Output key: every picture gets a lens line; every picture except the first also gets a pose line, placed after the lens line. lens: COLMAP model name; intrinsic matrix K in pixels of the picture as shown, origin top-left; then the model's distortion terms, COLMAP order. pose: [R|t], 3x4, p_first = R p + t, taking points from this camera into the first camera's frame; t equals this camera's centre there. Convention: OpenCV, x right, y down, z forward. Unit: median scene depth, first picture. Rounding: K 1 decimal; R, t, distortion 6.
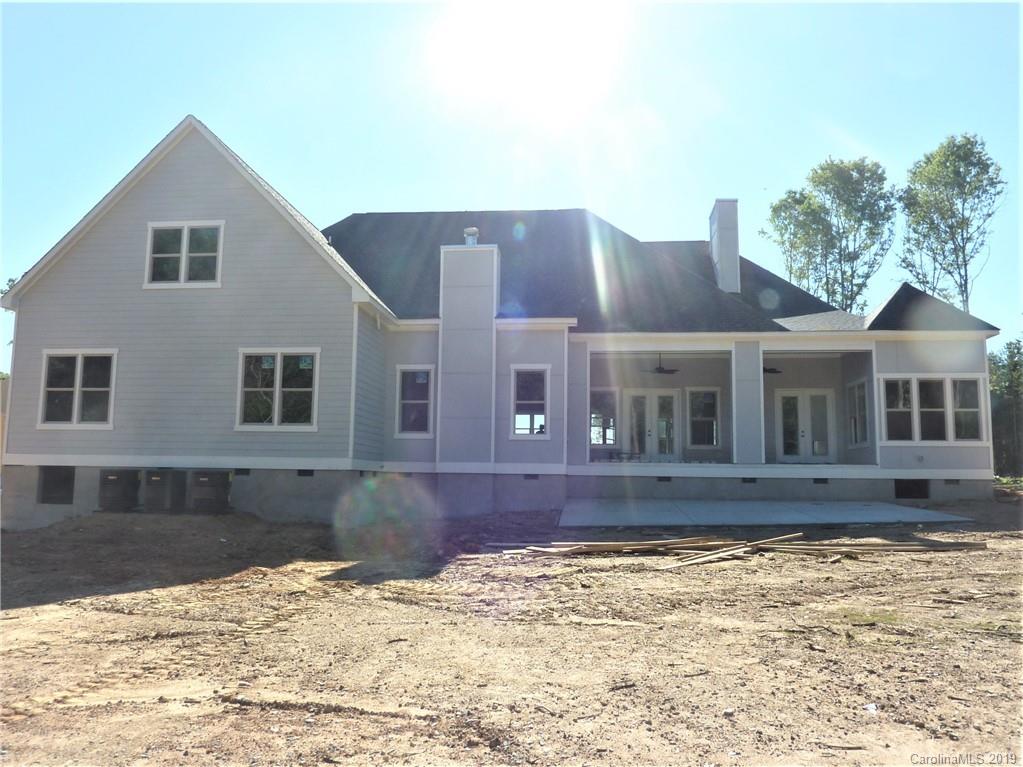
lens RADIAL K [[767.4, 0, 514.9], [0, 767.4, 377.4], [0, 0, 1]] dist [-0.003326, -0.002592]
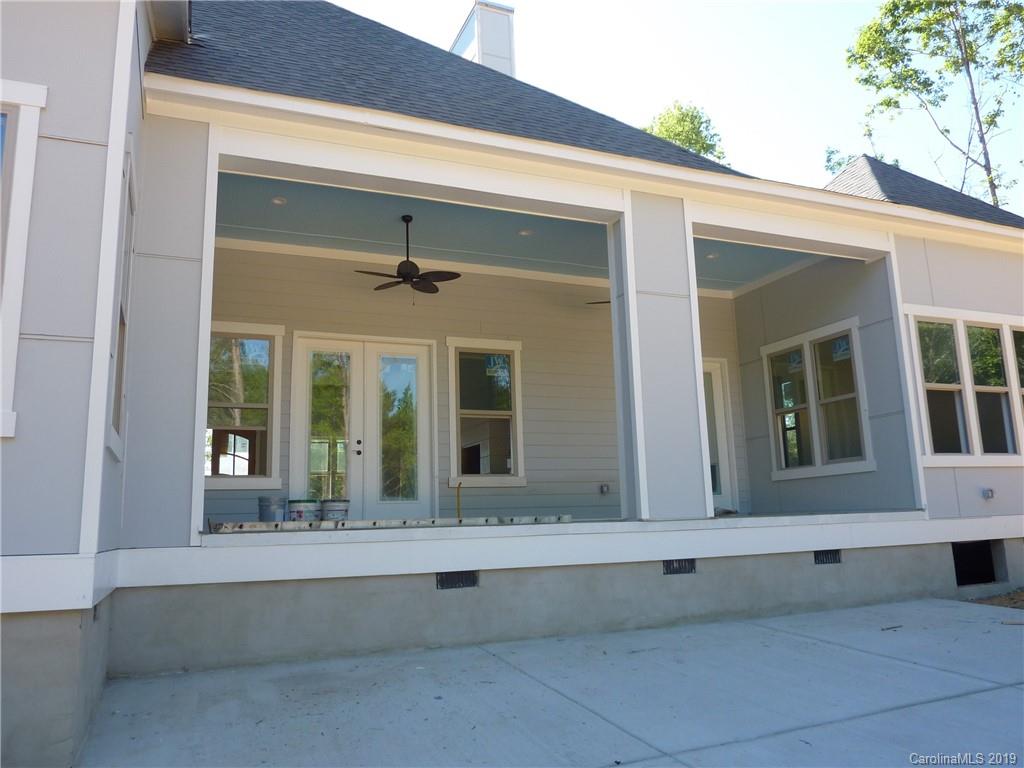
lens RADIAL K [[768.2, 0, 515.4], [0, 768.2, 377.9], [0, 0, 1]] dist [-0.003326, -0.002592]
pose [[0.864981, 0.055159, 0.498763, 0.057175], [-0.021763, 0.997129, -0.072531, 0.074923], [-0.501332, 0.051883, 0.863698, 0.730013]]
